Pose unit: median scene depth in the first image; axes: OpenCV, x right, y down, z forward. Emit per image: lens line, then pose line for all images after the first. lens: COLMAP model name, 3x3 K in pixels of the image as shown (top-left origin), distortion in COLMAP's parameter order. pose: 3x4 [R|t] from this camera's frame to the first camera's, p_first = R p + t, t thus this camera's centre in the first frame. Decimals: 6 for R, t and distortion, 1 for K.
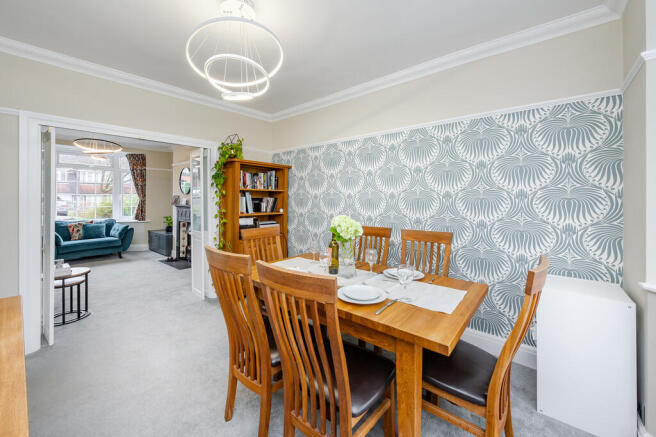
lens RADIAL K [[260.3, 0, 326.8], [0, 260.3, 196.0], [0, 0, 1]] dist [0.000480, 0.000055]
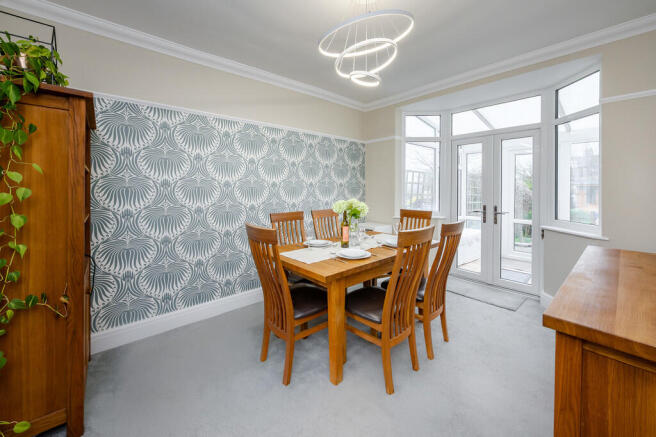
lens RADIAL K [[255.2, 0, 301.2], [0, 255.2, 188.2], [0, 0, 1]] dist [0.000309, 0.000011]
pose [[0.196631, -0.003308, 0.980472, -0.767625], [-0.010370, 0.999931, 0.005454, 0.007738], [-0.980423, -0.011240, 0.196583, 0.652300]]
